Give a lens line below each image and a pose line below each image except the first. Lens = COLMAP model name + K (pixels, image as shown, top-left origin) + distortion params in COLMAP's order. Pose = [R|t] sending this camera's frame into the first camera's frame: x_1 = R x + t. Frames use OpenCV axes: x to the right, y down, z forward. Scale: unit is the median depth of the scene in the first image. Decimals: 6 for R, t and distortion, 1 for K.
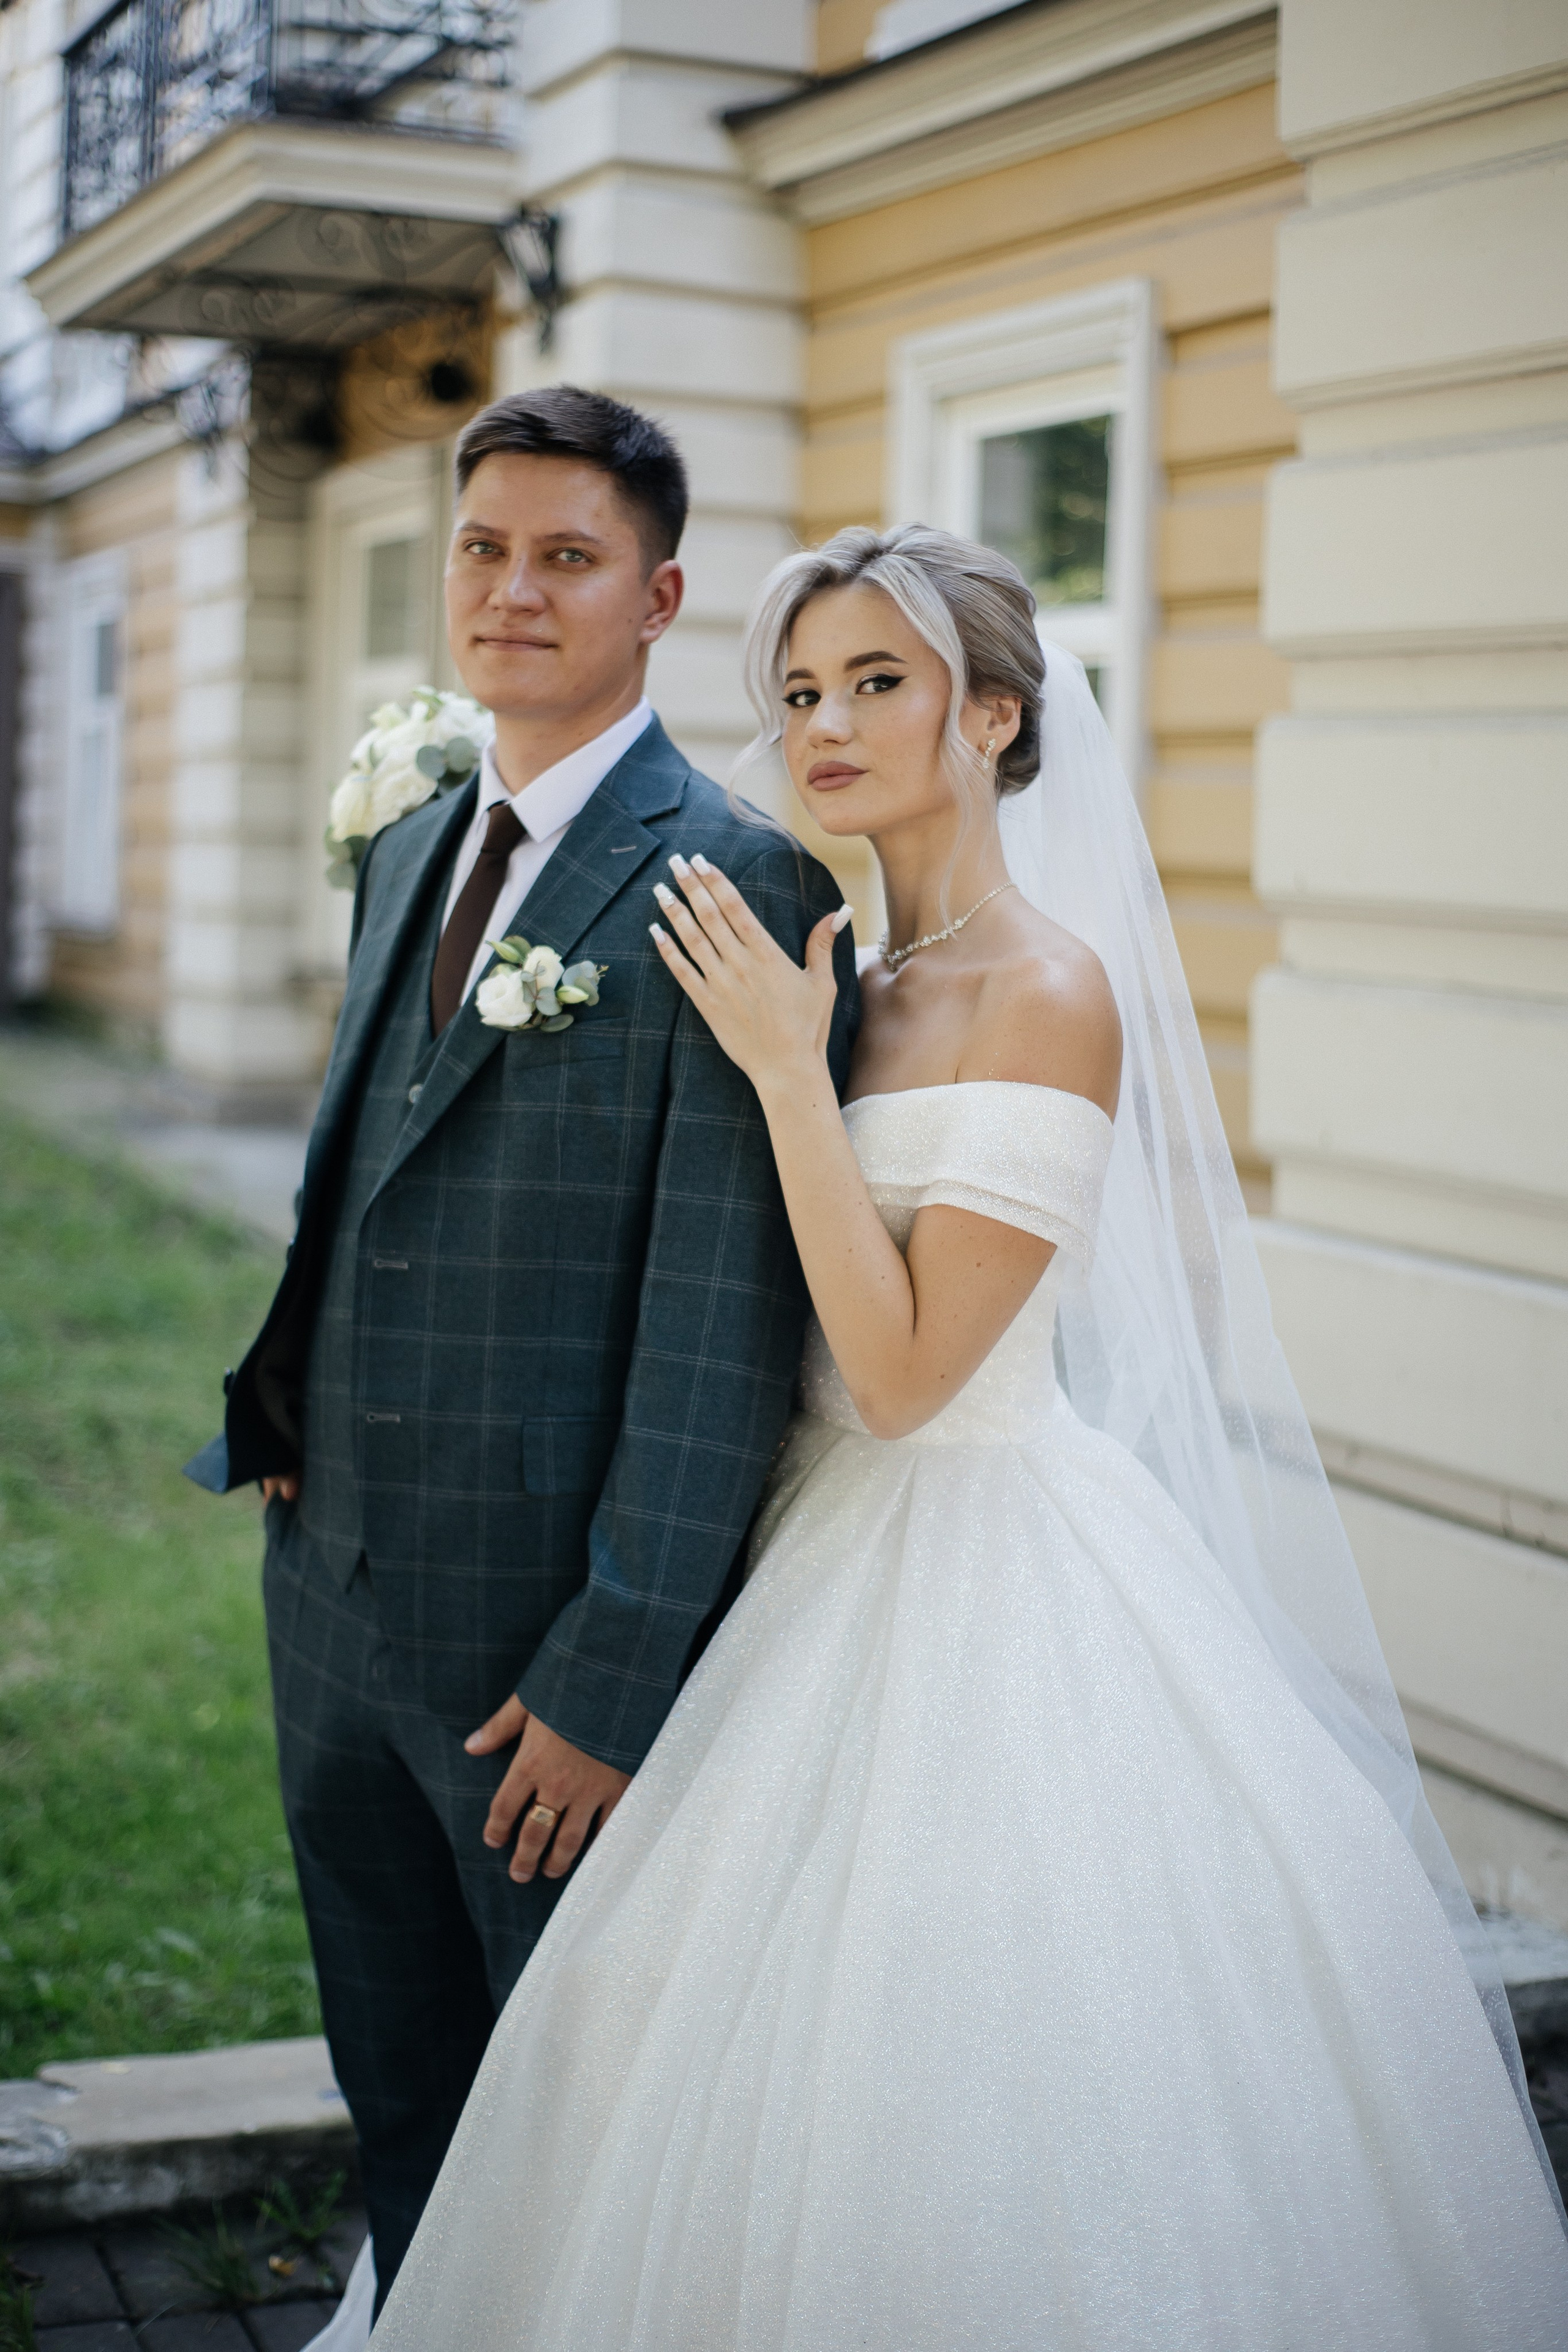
lens RADIAL K [[3477.7, 0, 801.9], [0, 3477.7, 1179.6], [0, 0, 1]] dist [-0.080593, 0.000000]
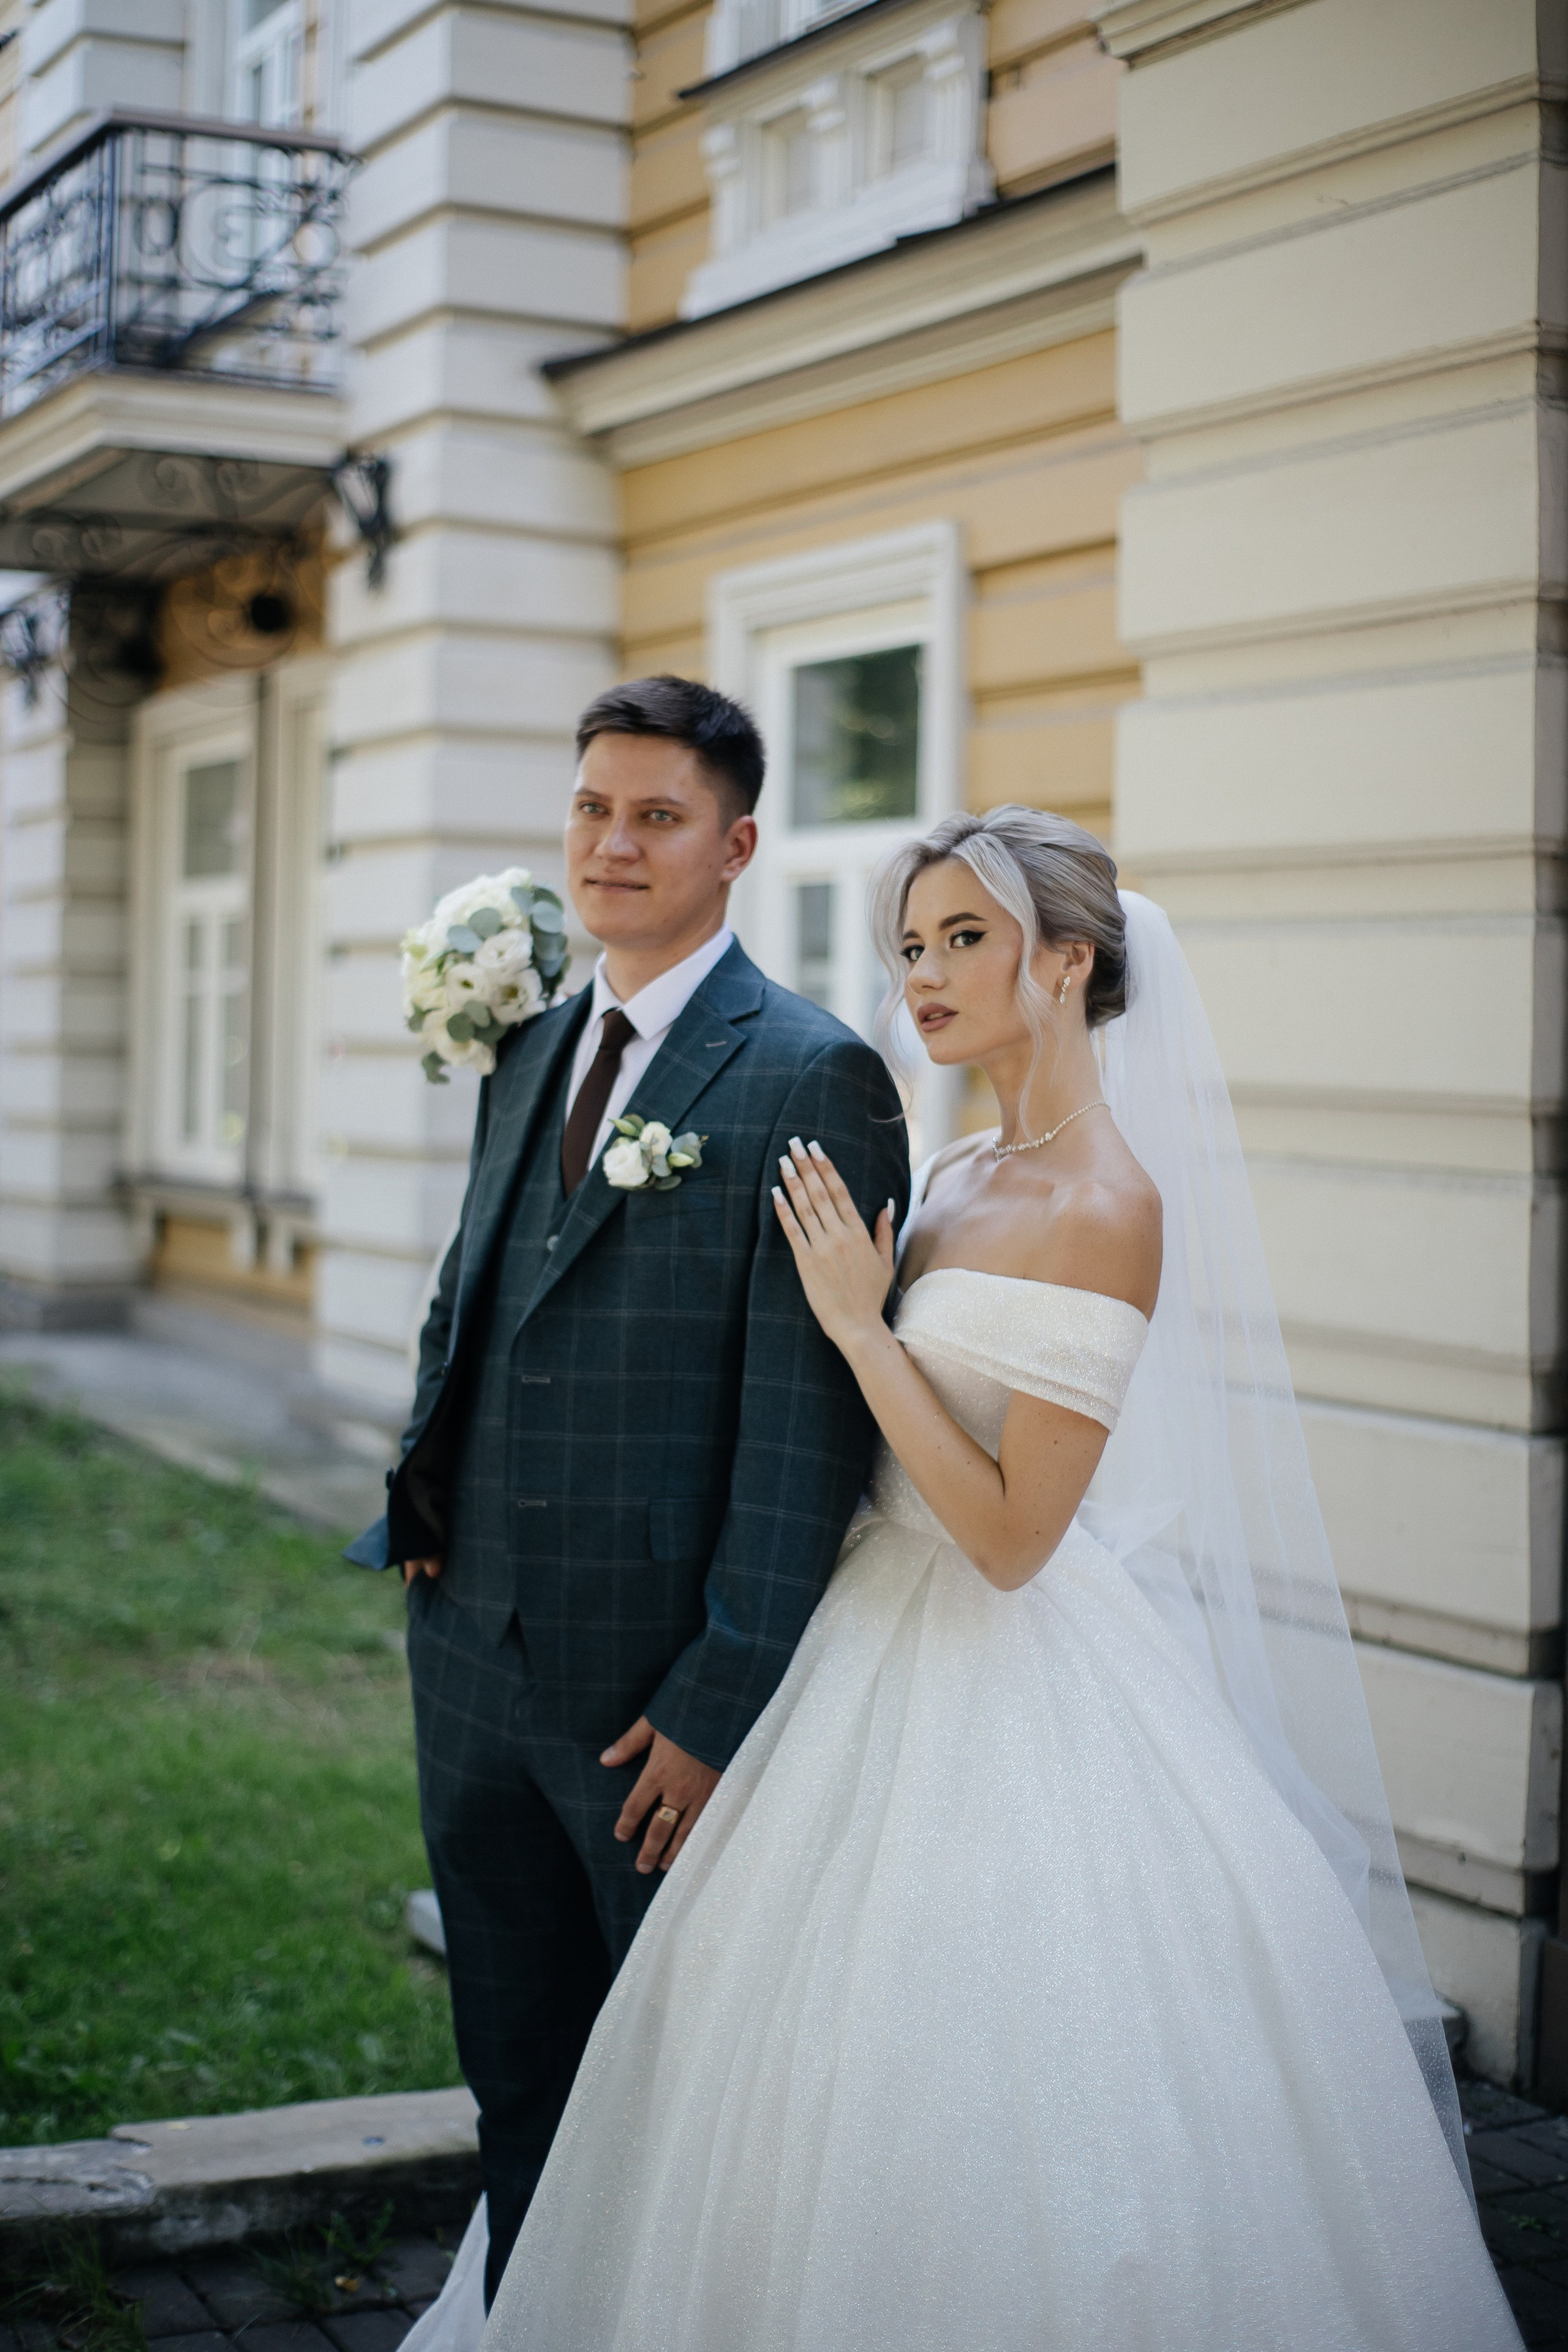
lens RADIAL K [[3477.7, 0, 795.1], [0, 3477.7, 1182.8], [0, 0, 1]] dist [-0.080593, 0.000000]
pose [[0.997400, -0.018658, 0.069600, -0.066118], [0.022627, 0.998136, -0.056673, 0.016053], [-0.068413, 0.058100, 0.995964, -0.152014]]
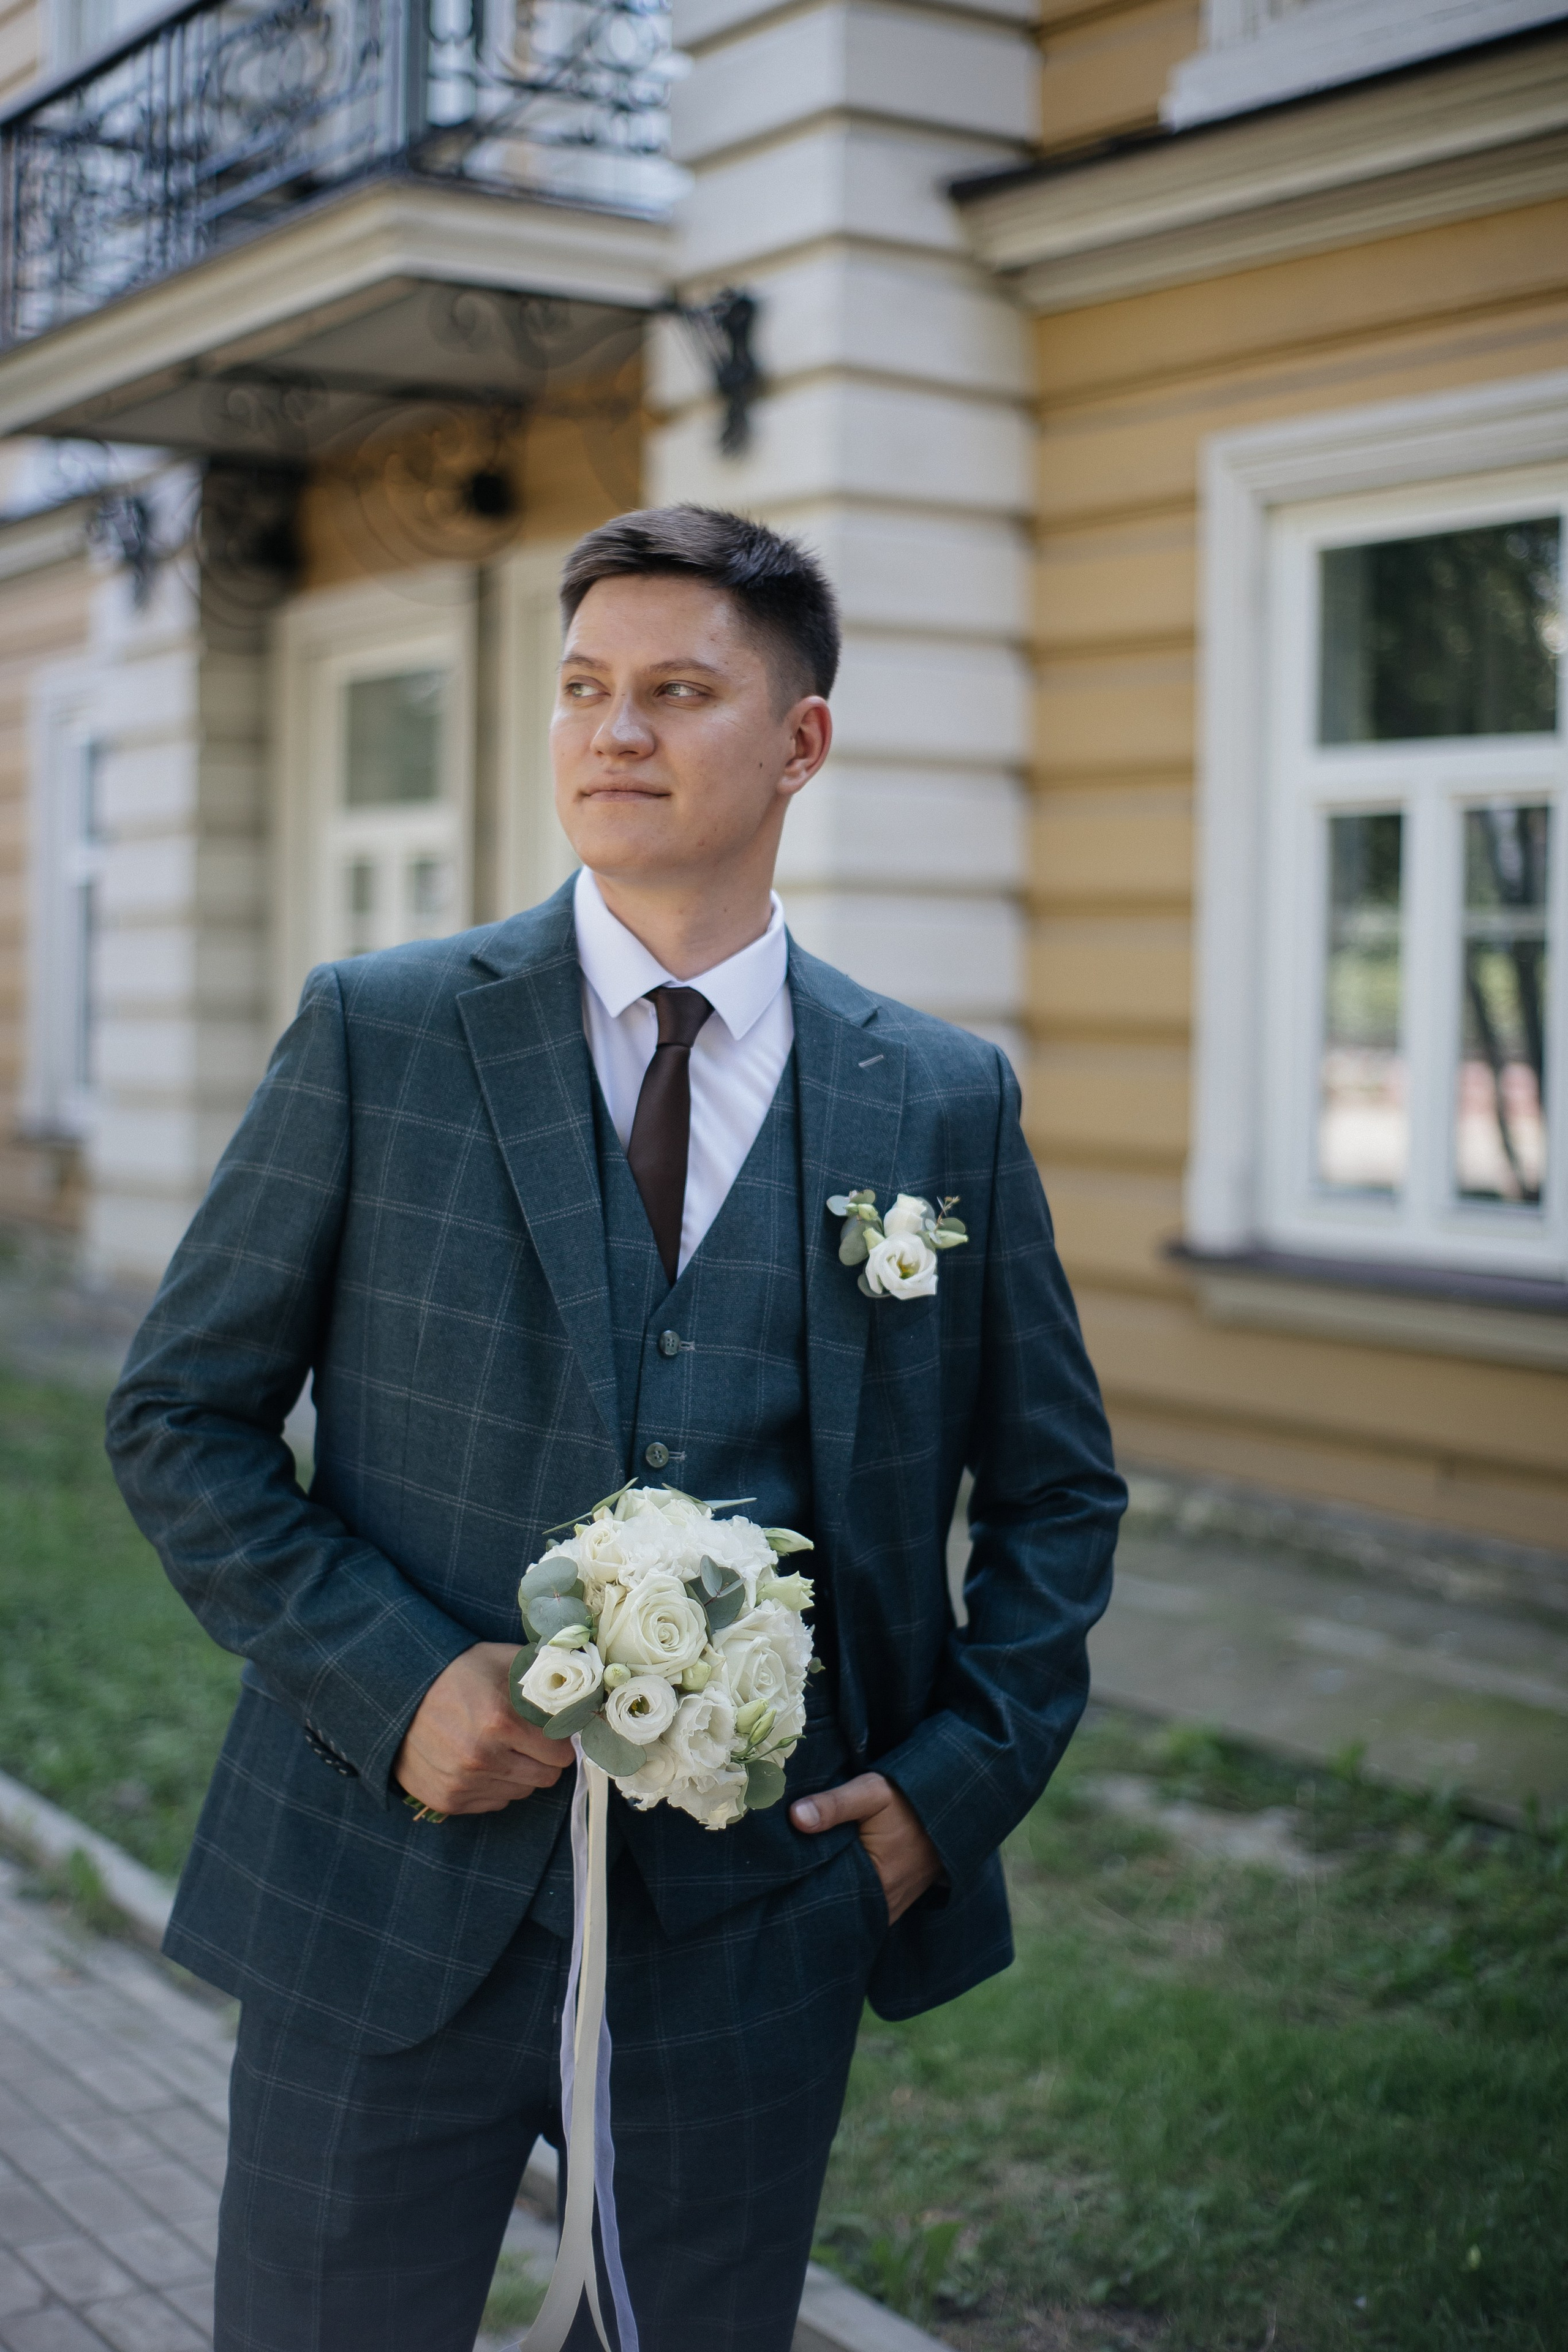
lens RADIAL K [[3477.7, 0, 784.2], [0, 3477.7, 1123.0], [0, 0, 1]] dist [-0.080593, 0.000000]
pose [[0.988967, -0.020412, 0.146726, -0.522295], [0.028902, 0.998015, -0.055960, -0.061112], [-0.145292, 0.059584, 0.987593, 0.407174]]
